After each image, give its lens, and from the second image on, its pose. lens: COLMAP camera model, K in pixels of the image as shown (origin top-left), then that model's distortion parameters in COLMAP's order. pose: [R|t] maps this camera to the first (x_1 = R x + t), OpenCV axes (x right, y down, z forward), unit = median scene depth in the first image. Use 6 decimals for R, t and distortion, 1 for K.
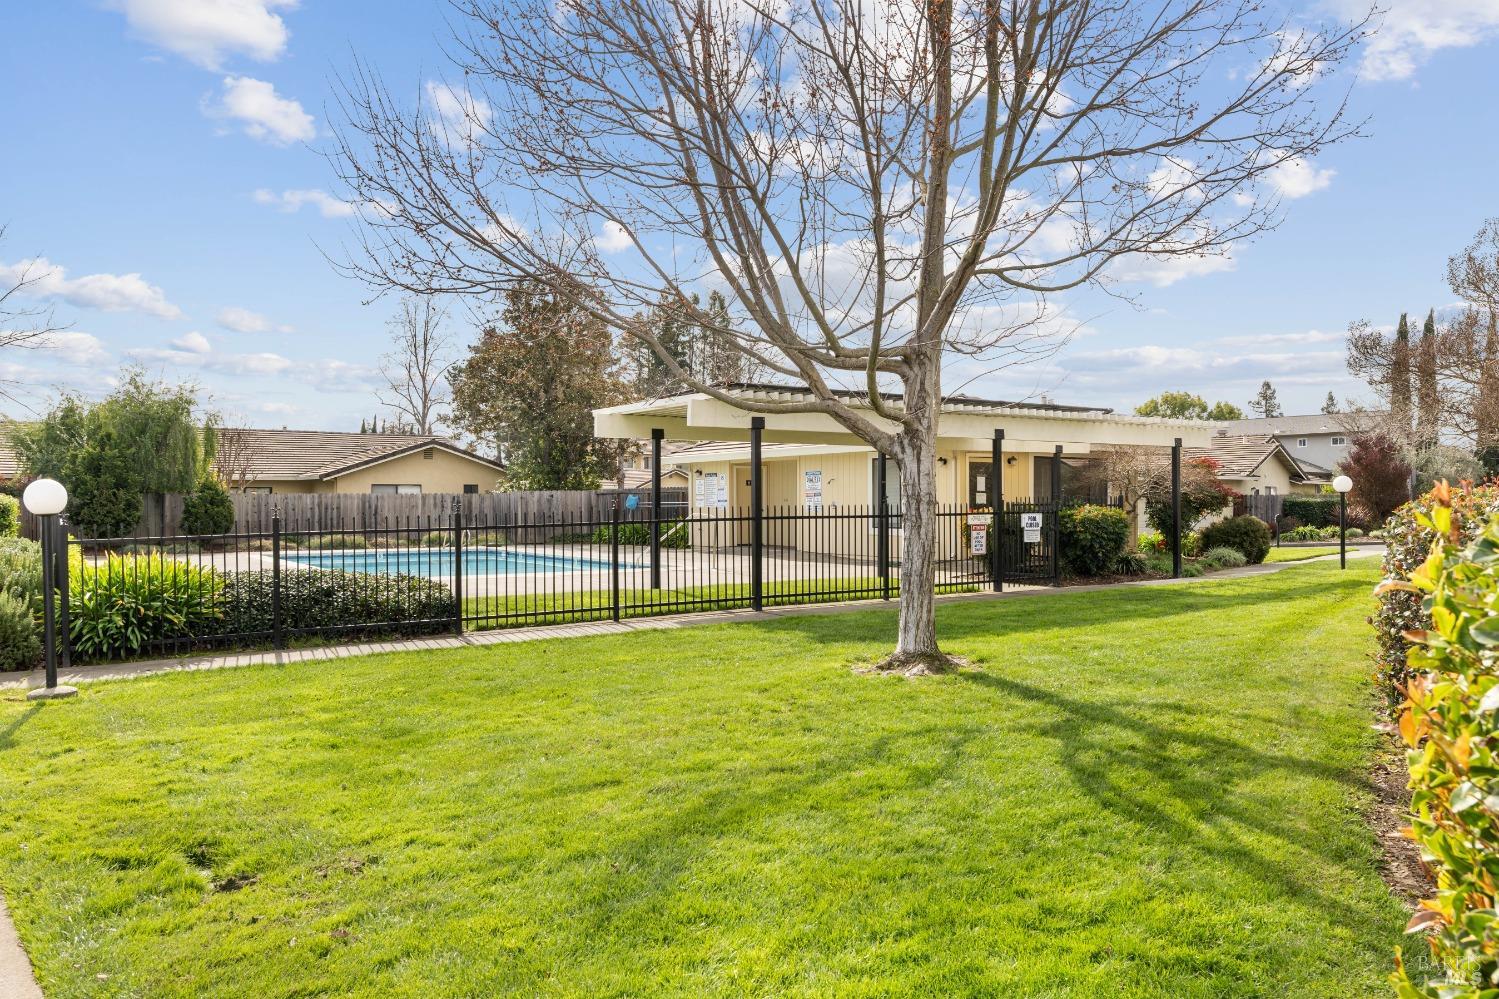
lens RADIAL K [[1081.5, 0, 749.5], [0, 1081.5, 499.5], [0, 0, 1]] dist [0.000059, -0.000035]
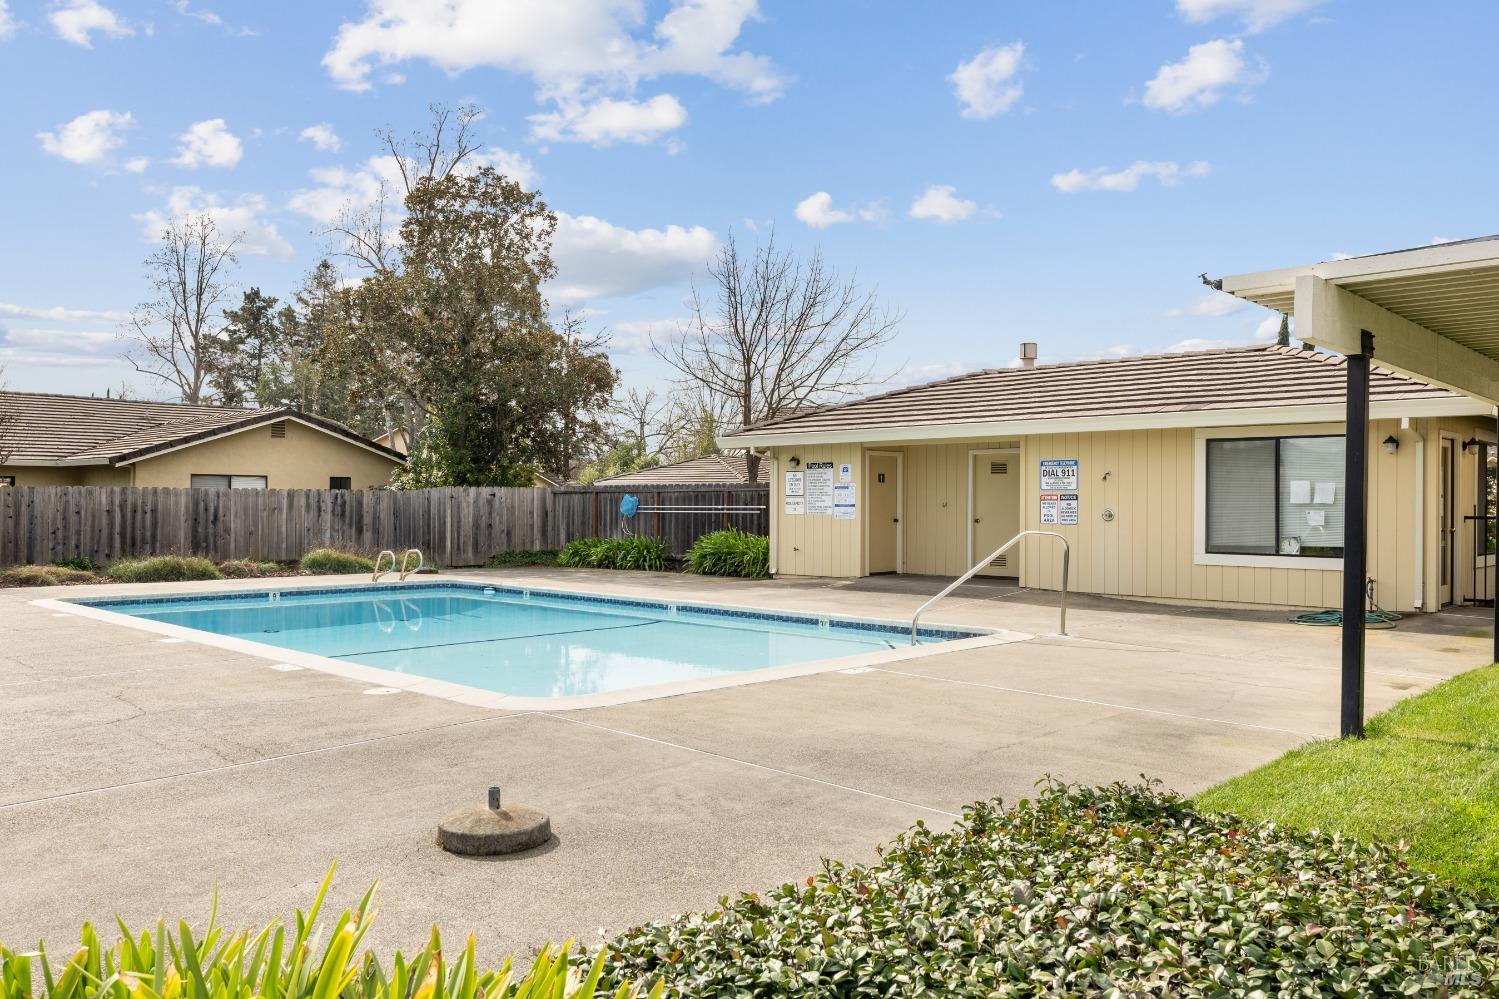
lens RADIAL K [[1113.6, 0, 749.5], [0, 1113.6, 499.5], [0, 0, 1]] dist [-0.000066, 0.000232]
pose [[0.975846, 0.009256, 0.218263, -0.171075], [-0.008935, 0.999957, -0.002459, -0.000063], [-0.218276, 0.000450, 0.975887, 0.278234]]
